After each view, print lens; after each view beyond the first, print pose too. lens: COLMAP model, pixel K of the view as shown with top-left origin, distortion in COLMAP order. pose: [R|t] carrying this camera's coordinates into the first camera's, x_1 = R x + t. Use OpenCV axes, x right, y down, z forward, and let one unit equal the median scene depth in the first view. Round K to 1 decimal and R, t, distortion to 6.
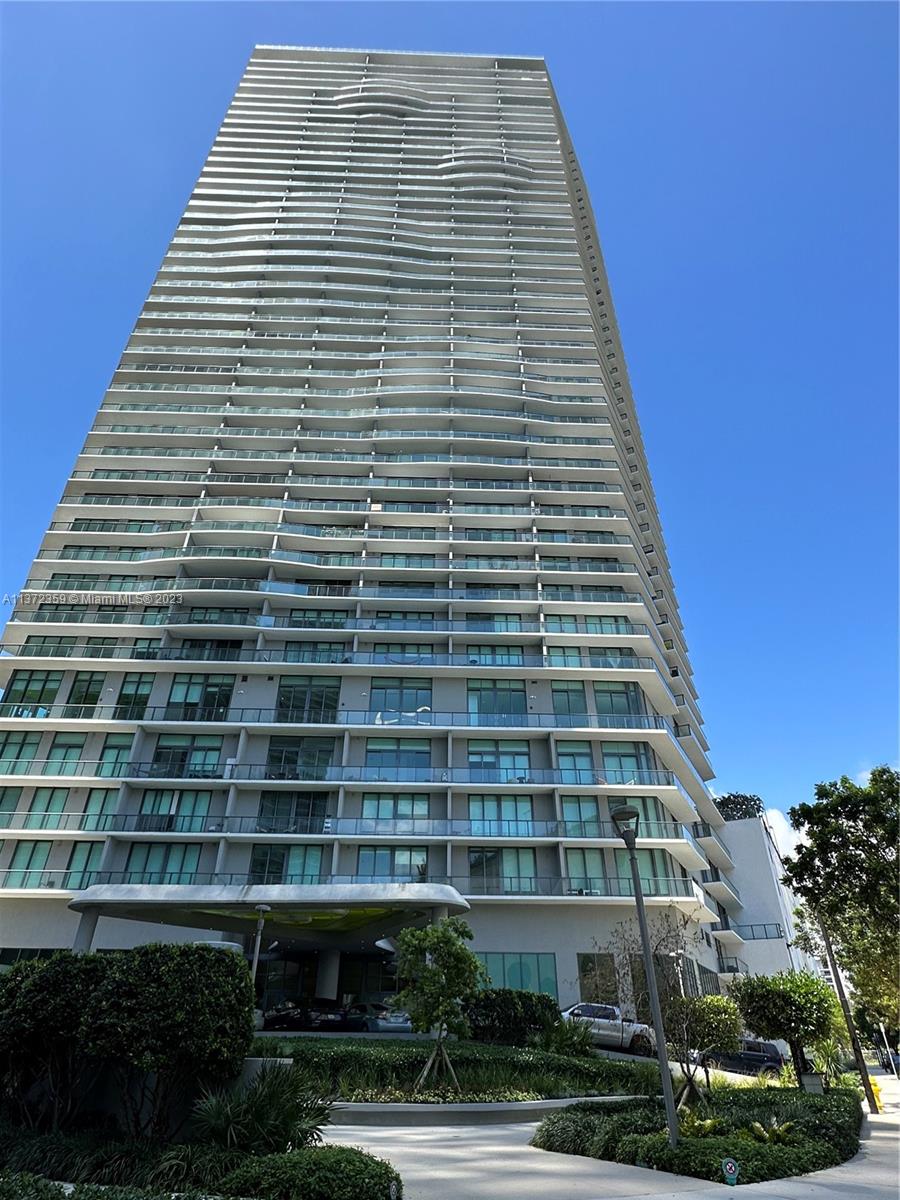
lens RADIAL K [[704.4, 0, 443.8], [0, 704.4, 601.5], [0, 0, 1]] dist [0.001278, -0.001429]
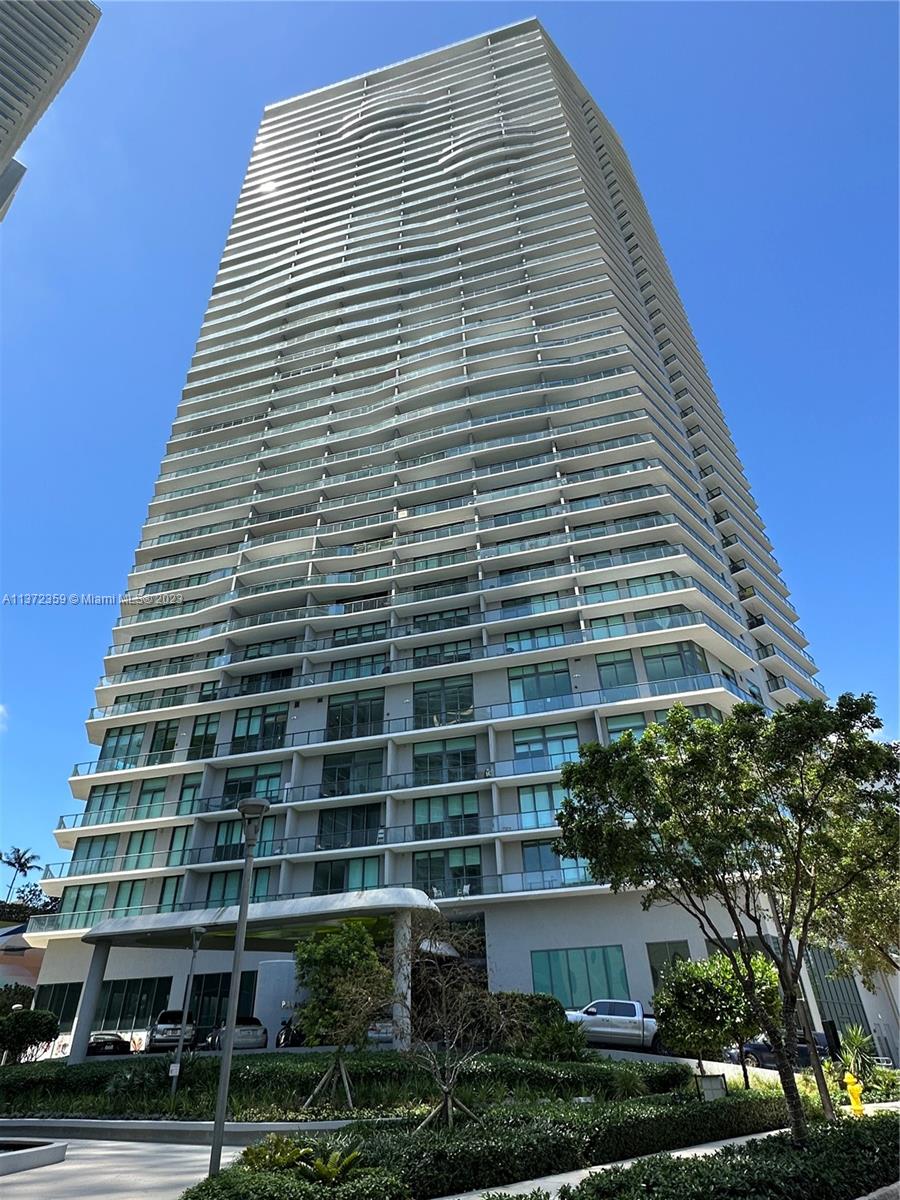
lens RADIAL K [[704.4, 0, 447.7], [0, 704.4, 597.9], [0, 0, 1]] dist [0.001278, -0.001429]
pose [[0.954890, -0.191513, -0.226953, 0.179238], [0.190468, 0.981330, -0.026706, 0.023453], [0.227831, -0.017726, 0.973539, 0.038697]]
